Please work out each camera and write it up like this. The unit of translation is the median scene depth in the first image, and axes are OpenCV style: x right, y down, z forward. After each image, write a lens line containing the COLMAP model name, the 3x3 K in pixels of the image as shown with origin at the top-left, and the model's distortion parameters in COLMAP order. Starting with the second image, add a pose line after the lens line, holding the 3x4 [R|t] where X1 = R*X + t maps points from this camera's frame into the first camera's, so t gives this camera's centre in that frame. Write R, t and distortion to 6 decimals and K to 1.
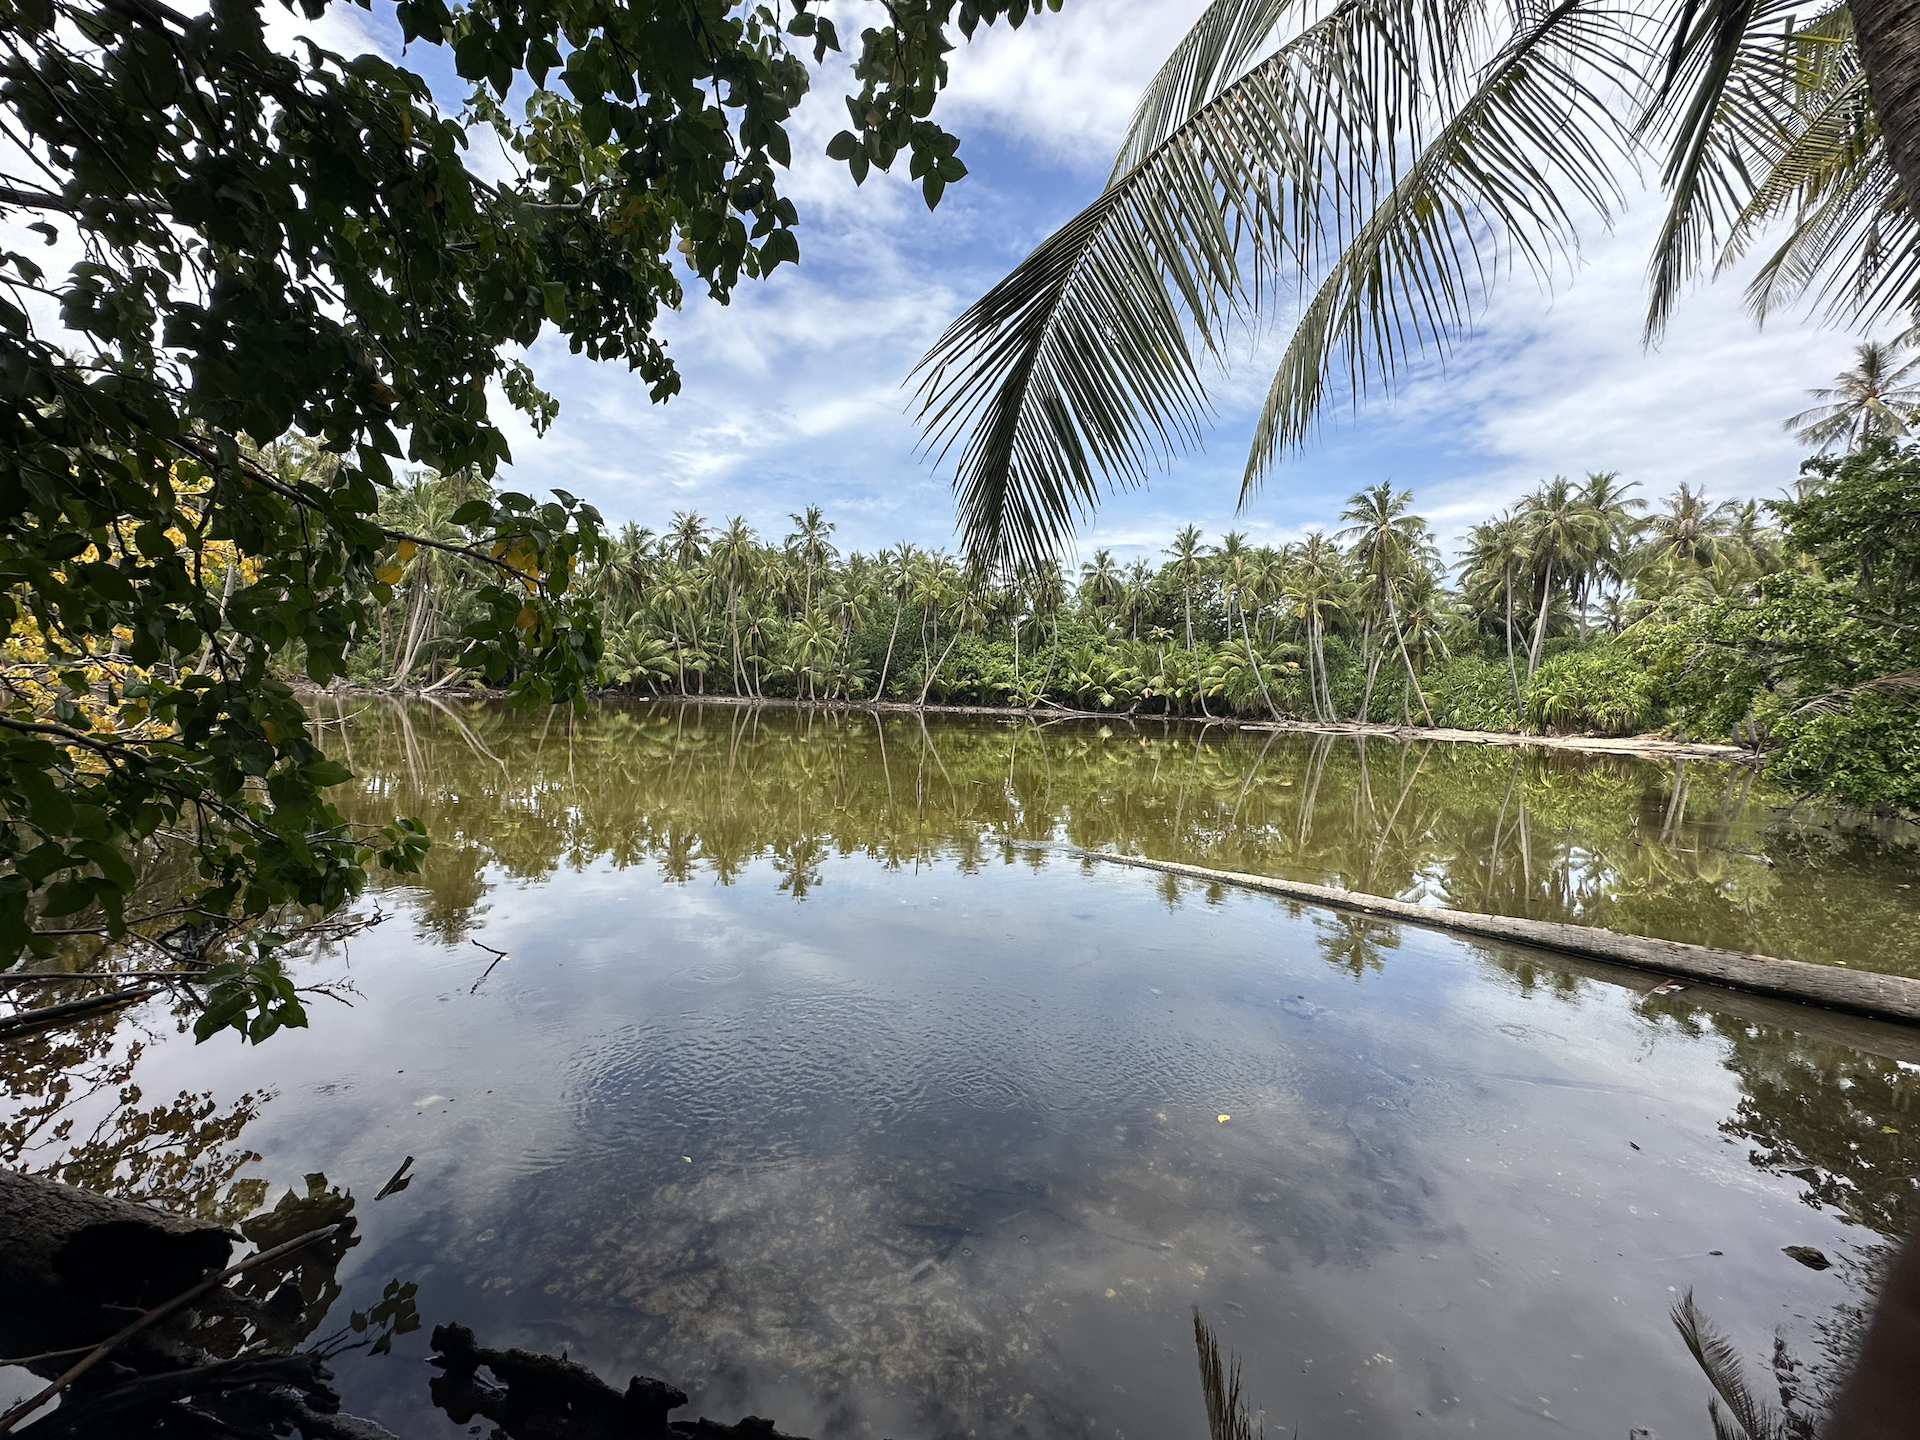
lens RADIAL K [[765.0, 0, 961.0], [0, 765.0, 719.1], [0, 0, 1]] dist [-0.000446, 0.000547]
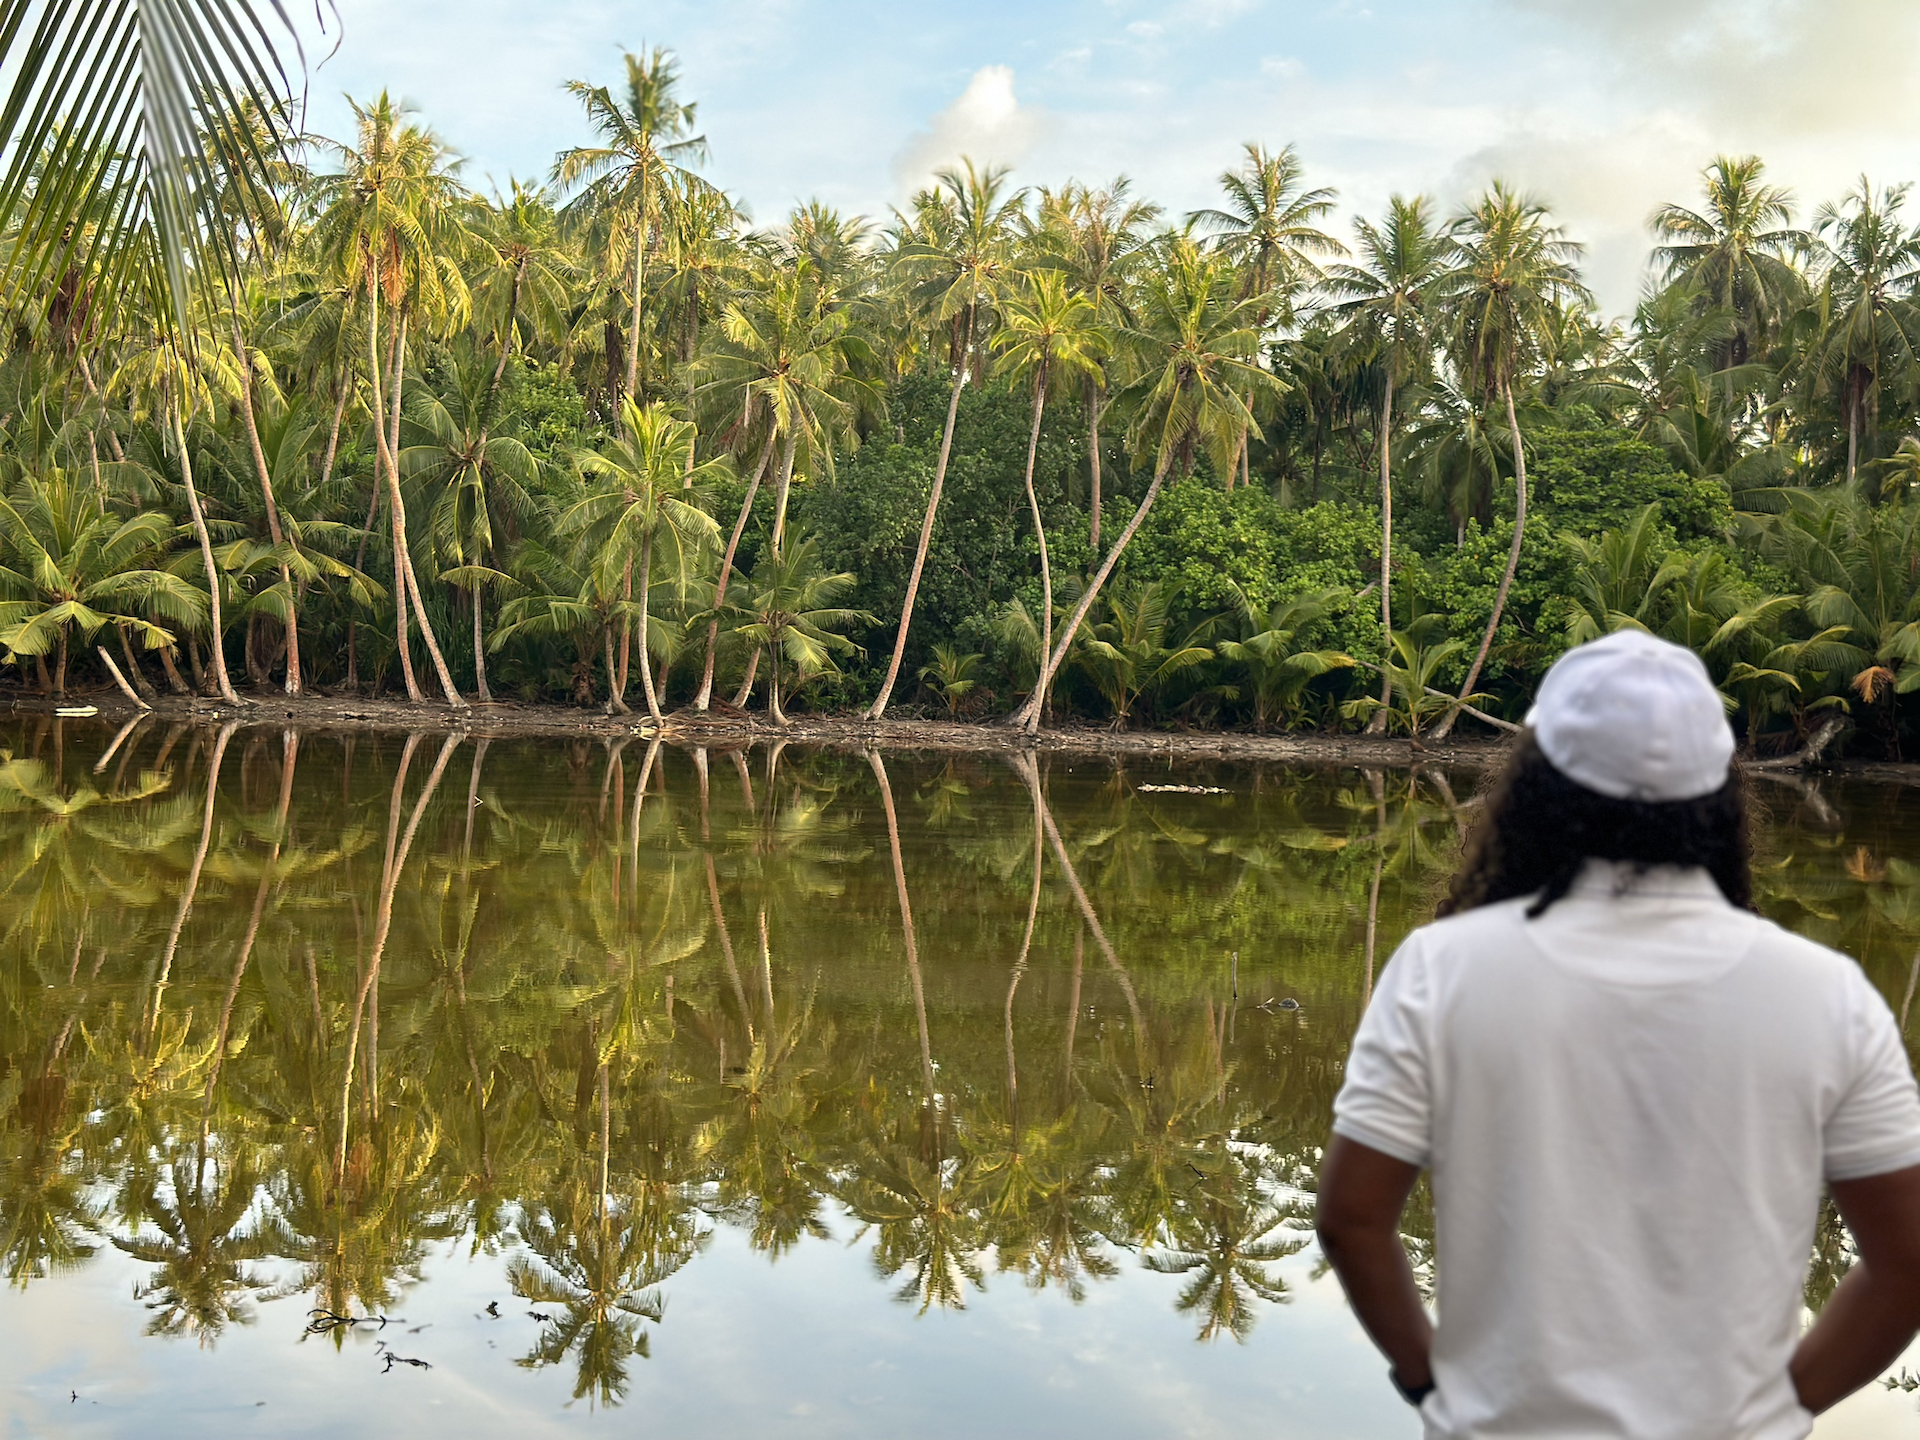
lens RADIAL K [[2681.1, 0, 941.6], [0, 2681.1, 726.1], [0, 0, 1]] dist [0.147297, 0.000000]
pose [[0.987976, -0.001920, -0.154597, 0.070157], [-0.001440, 0.999765, -0.021622, 0.001972], [0.154602, 0.021585, 0.987741, -0.000038]]
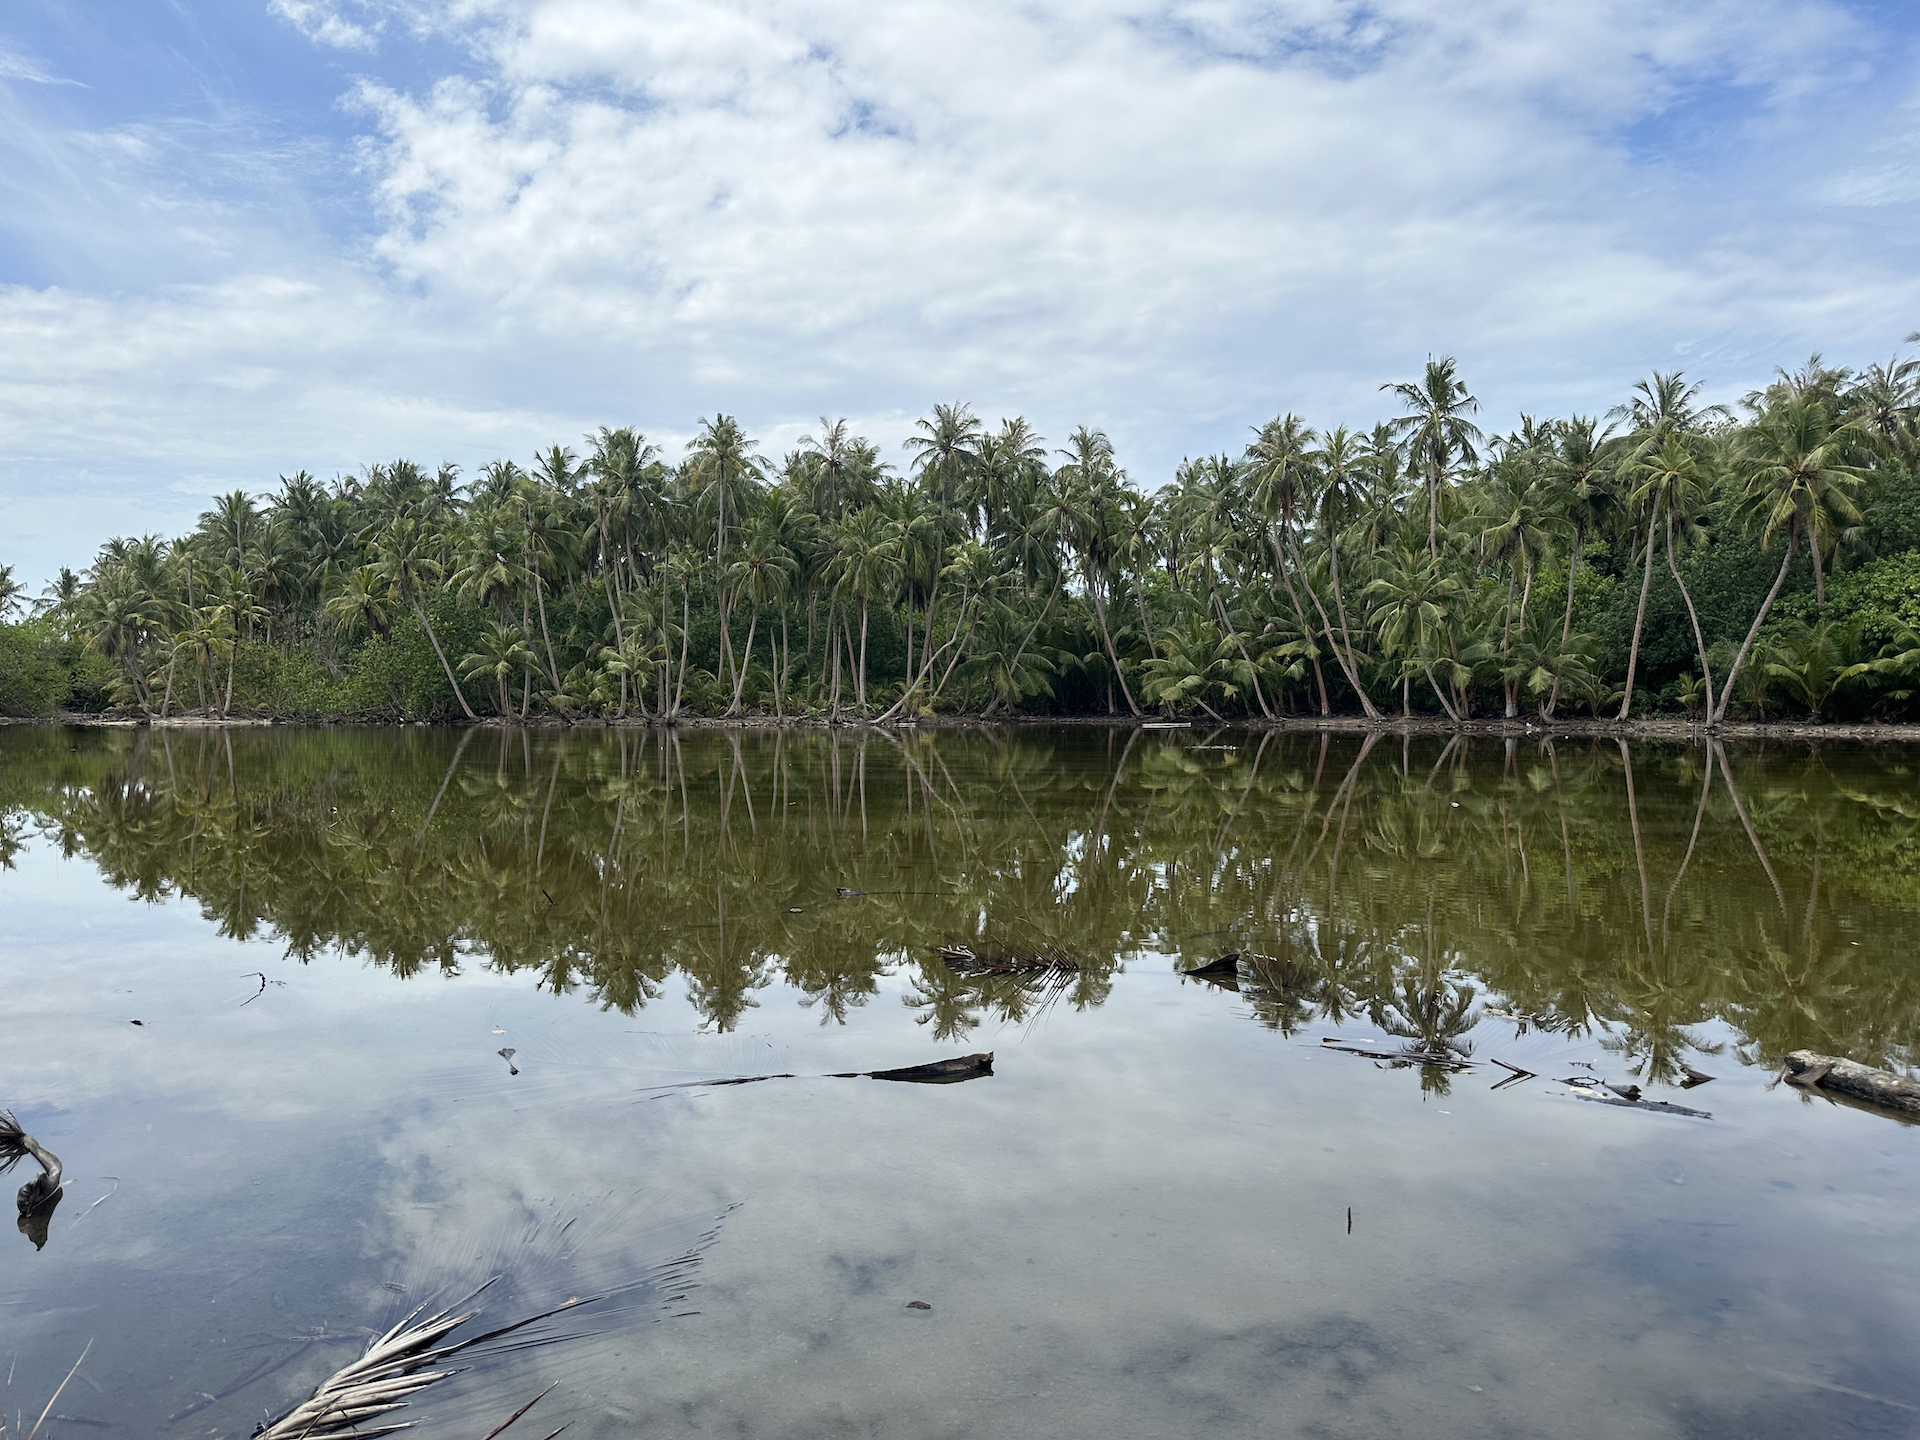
lens RADIAL K [[1347.6, 0, 964.9], [0, 1347.6, 724.5], [0, 0, 1]] dist [0.067501, -0.077058]
pose [[0.501645, -0.028092, -0.864617, 0.420178], [-0.006983, 0.999309, -0.036520, 0.014340], [0.865045, 0.024358, 0.501102, 0.218841]]
